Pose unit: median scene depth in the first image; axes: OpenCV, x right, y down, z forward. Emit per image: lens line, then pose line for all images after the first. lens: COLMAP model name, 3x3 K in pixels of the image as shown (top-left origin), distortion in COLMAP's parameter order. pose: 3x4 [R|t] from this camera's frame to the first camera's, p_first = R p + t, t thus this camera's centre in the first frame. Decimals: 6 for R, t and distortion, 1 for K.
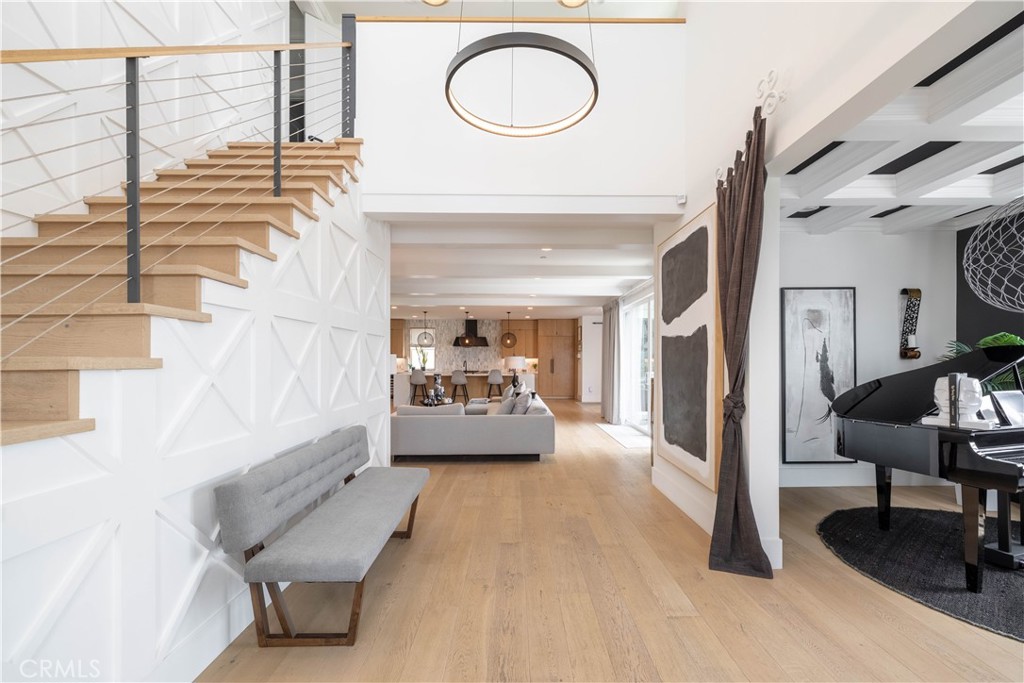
lens RADIAL K [[437.0, 0, 533.3], [0, 437.0, 359.0], [0, 0, 1]] dist [-0.001199, -0.000103]
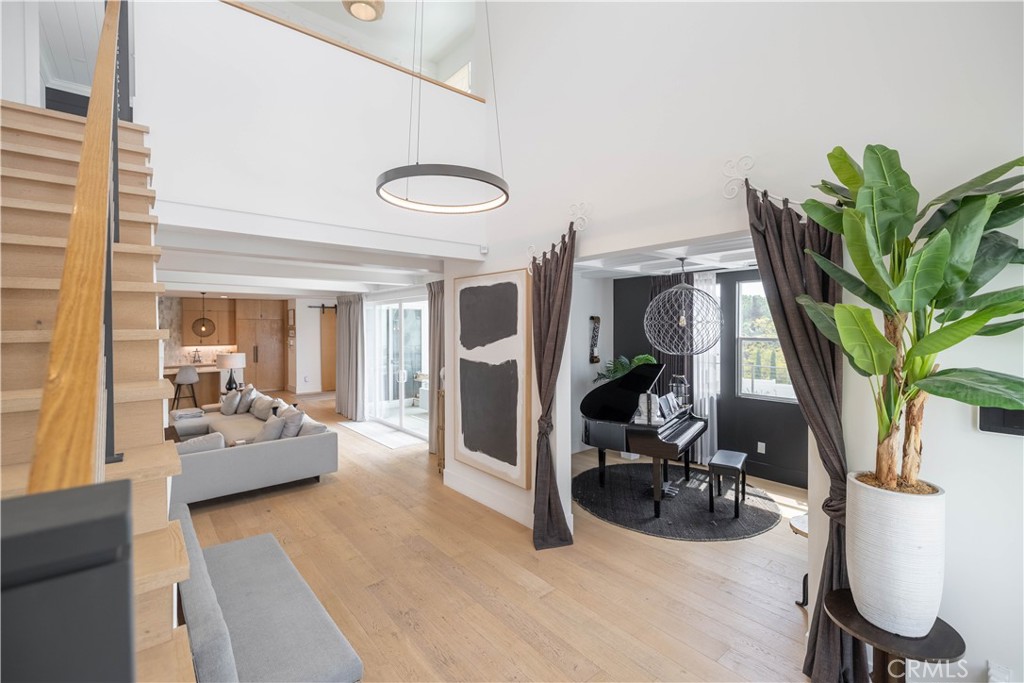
lens RADIAL K [[437.0, 0, 522.2], [0, 437.0, 329.3], [0, 0, 1]] dist [-0.001199, -0.000103]
pose [[0.777391, 0.004260, 0.629003, -0.373297], [-0.006938, 0.999974, 0.001802, -0.158976], [-0.628979, -0.005765, 0.777401, -0.017548]]
